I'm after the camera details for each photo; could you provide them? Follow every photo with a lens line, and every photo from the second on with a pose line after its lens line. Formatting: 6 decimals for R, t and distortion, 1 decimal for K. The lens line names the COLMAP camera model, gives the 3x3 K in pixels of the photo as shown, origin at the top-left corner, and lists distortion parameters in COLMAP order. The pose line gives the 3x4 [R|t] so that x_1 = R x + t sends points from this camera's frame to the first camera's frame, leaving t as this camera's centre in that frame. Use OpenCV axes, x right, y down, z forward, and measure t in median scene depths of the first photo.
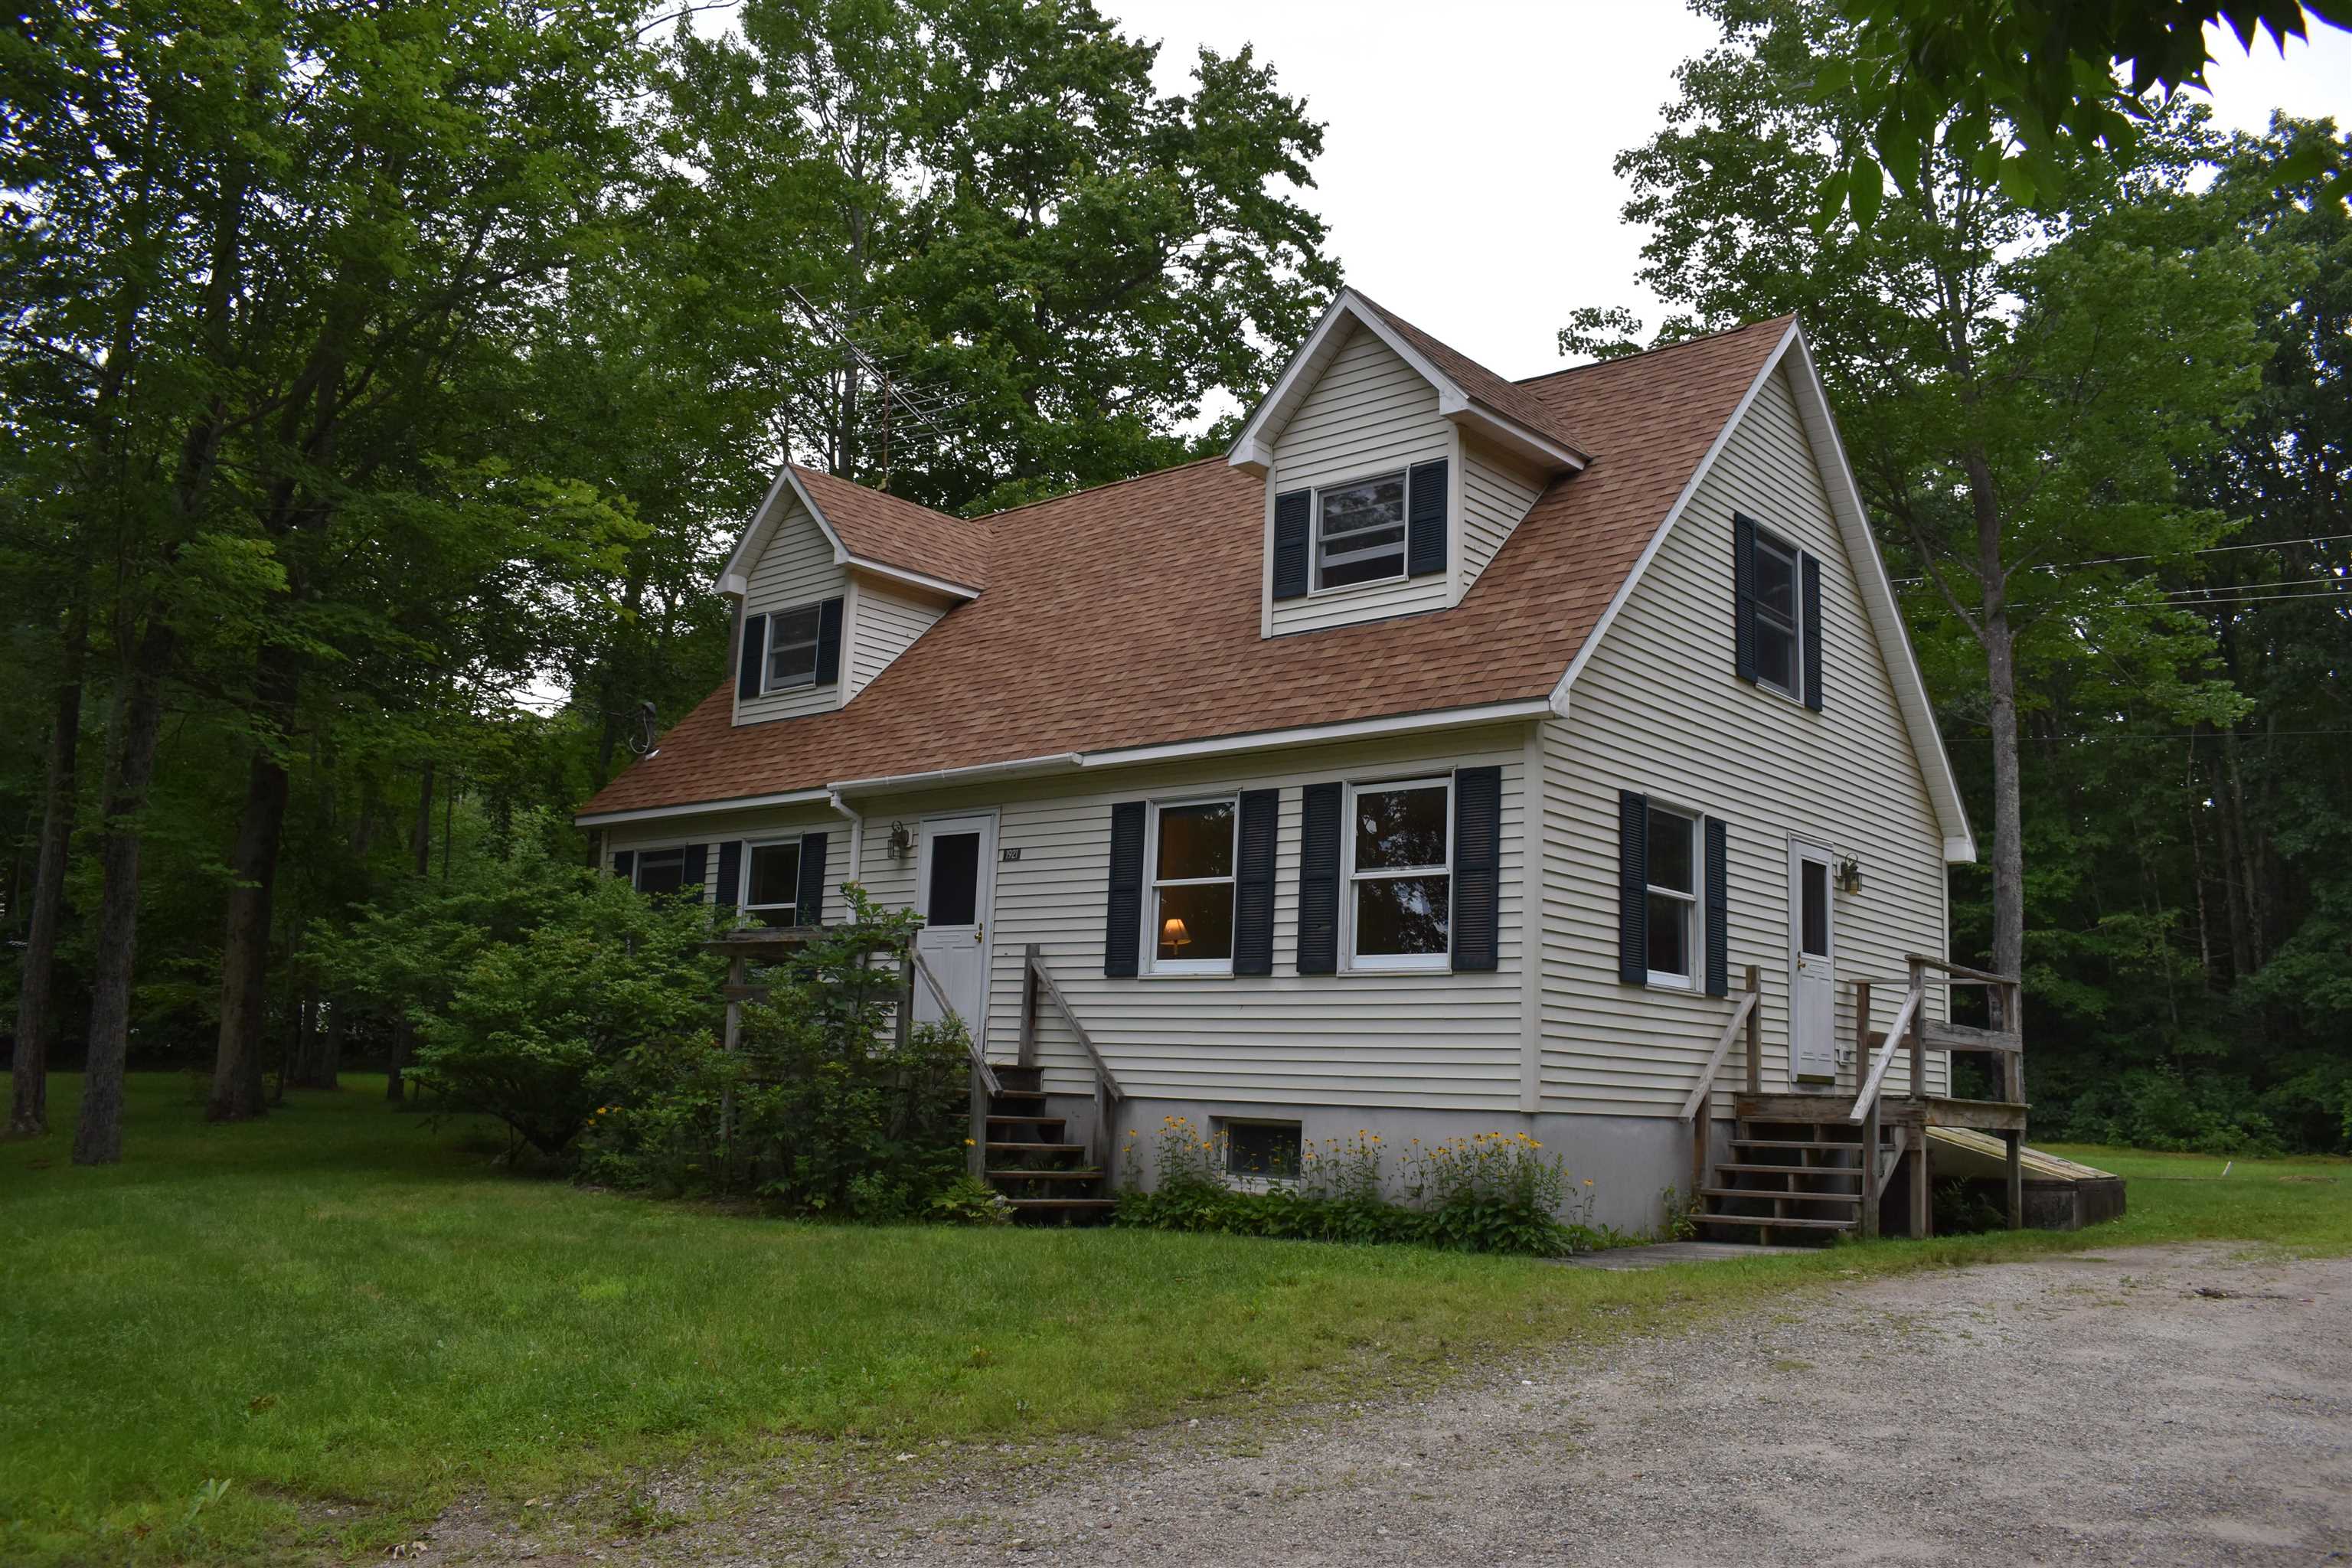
lens RADIAL K [[1876.4, 0, 1176.0], [0, 1876.4, 784.0], [0, 0, 1]] dist [-0.100794, 0.023137]
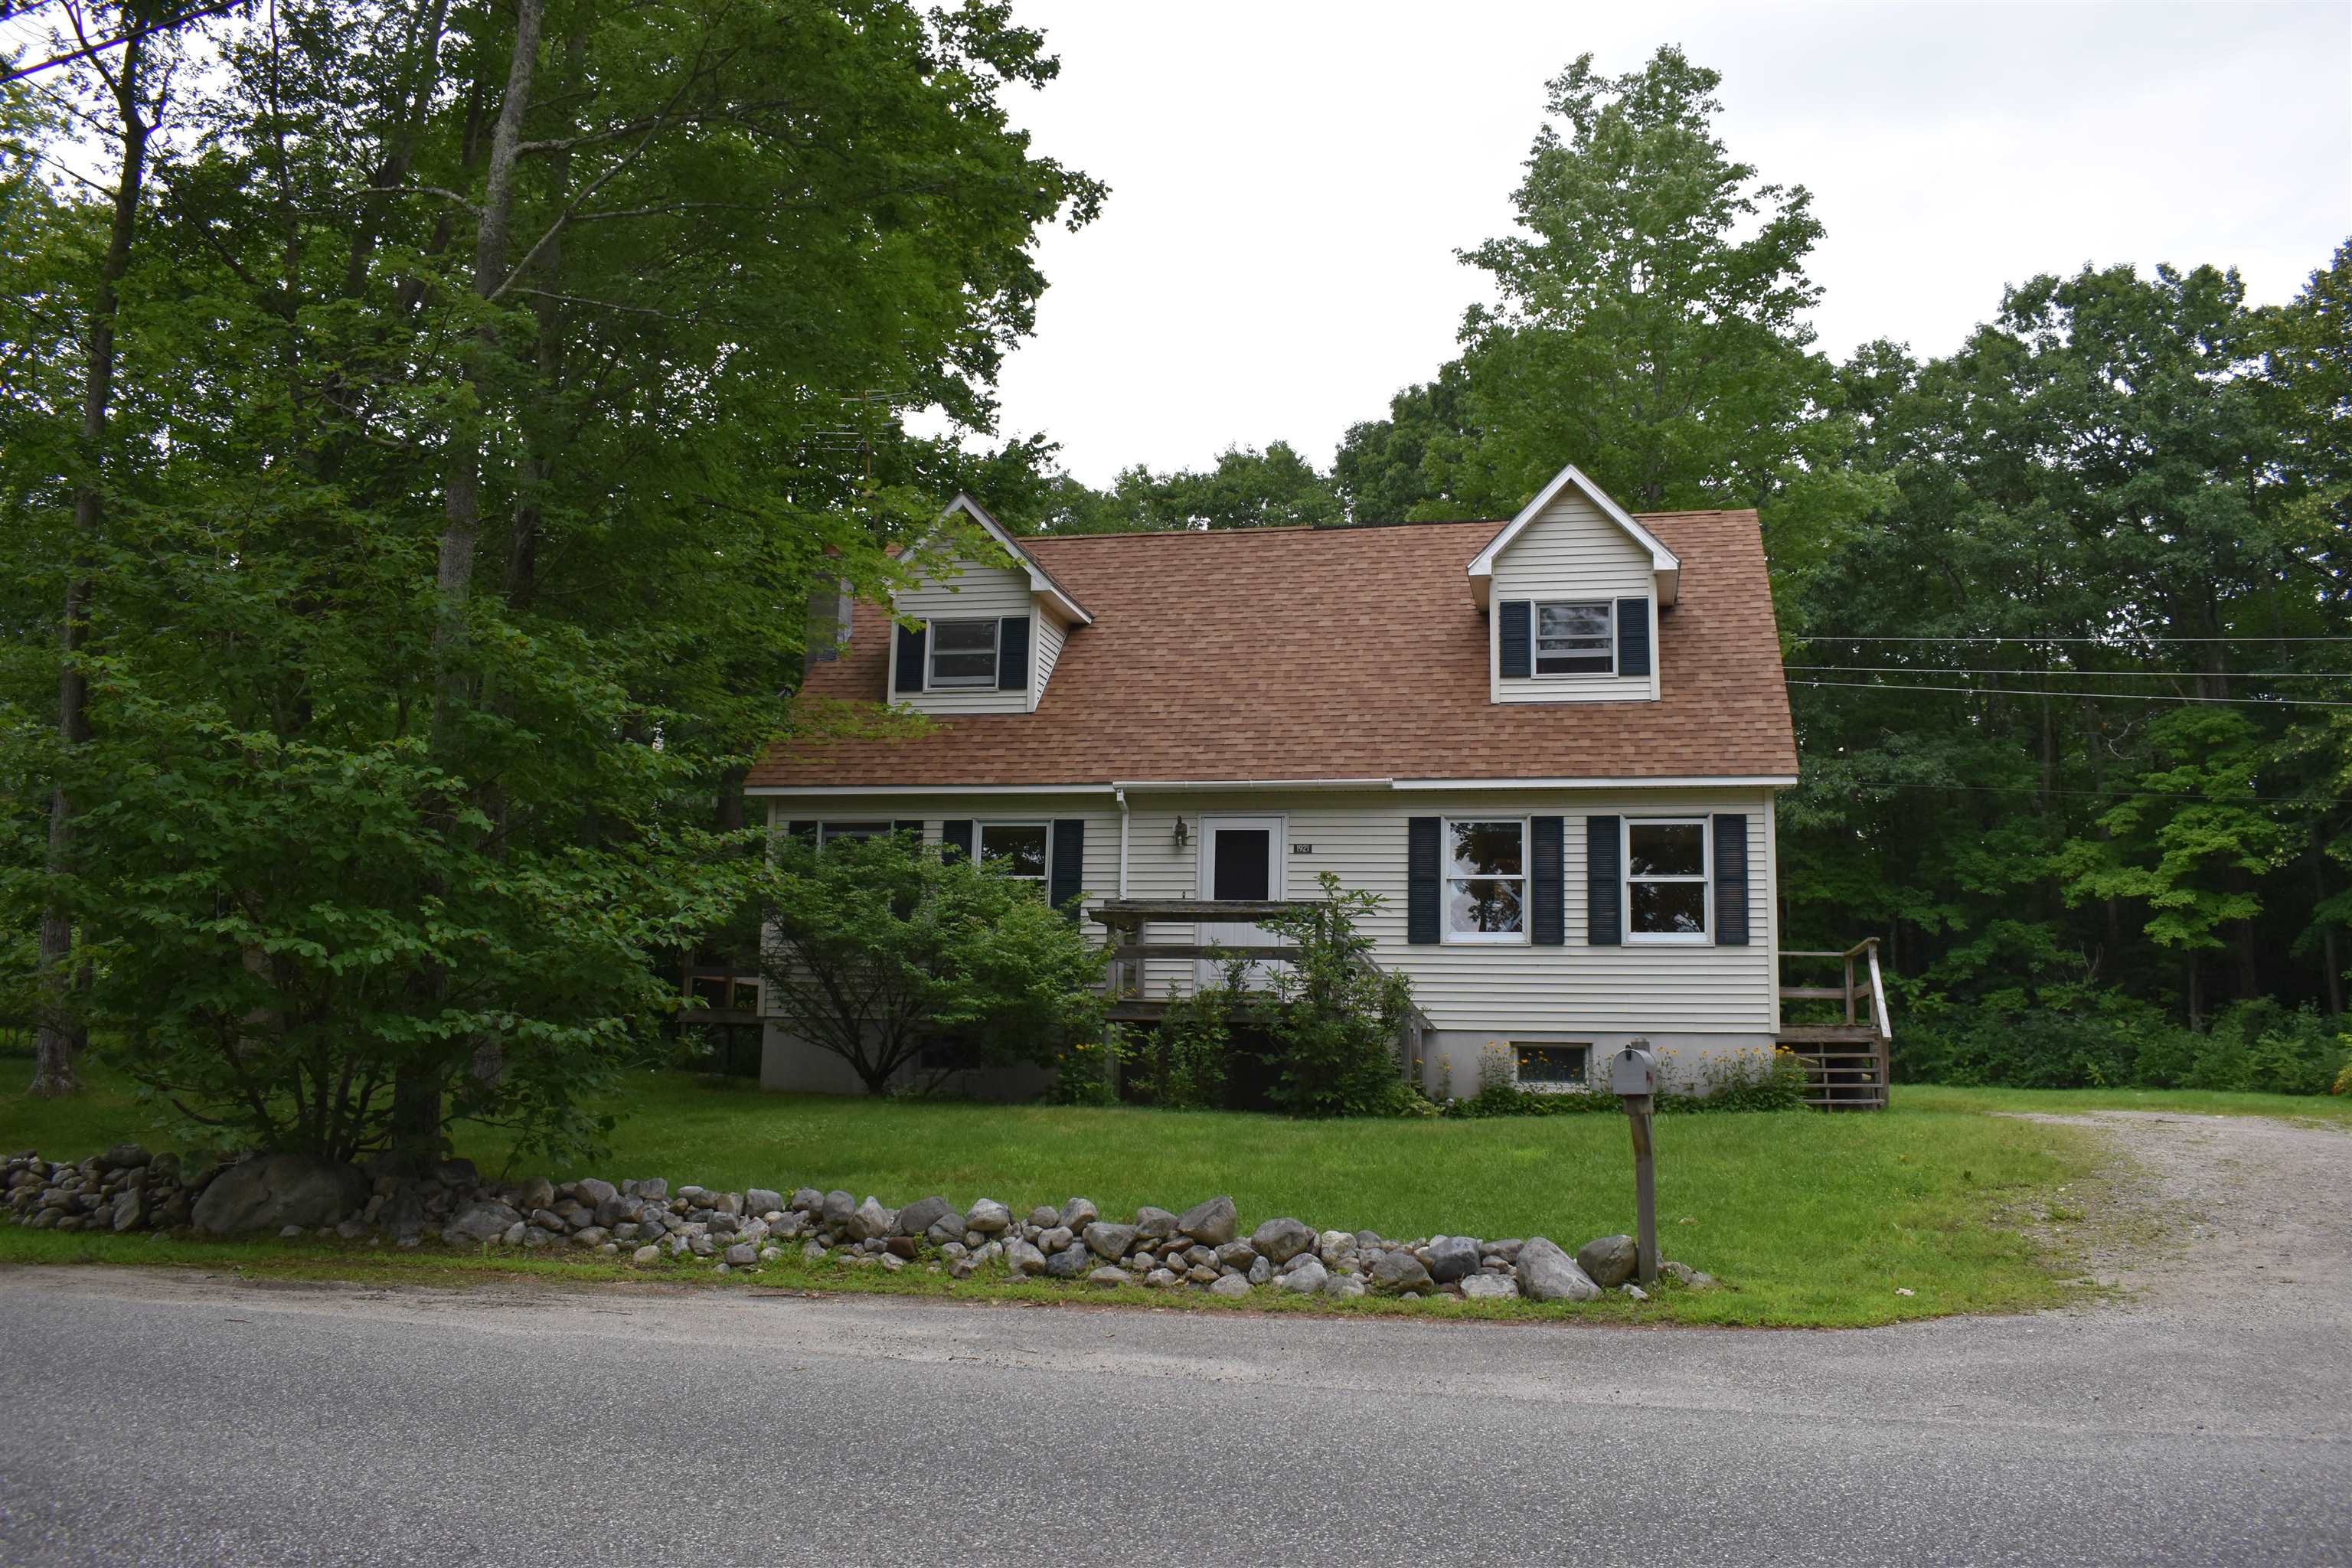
lens RADIAL K [[1876.4, 0, 1176.0], [0, 1876.4, 784.0], [0, 0, 1]] dist [-0.100794, 0.023137]
pose [[0.884369, 0.054919, 0.463547, -0.846708], [-0.066612, 0.997739, 0.008877, -0.014773], [-0.462011, -0.038729, 0.886028, -0.138123]]
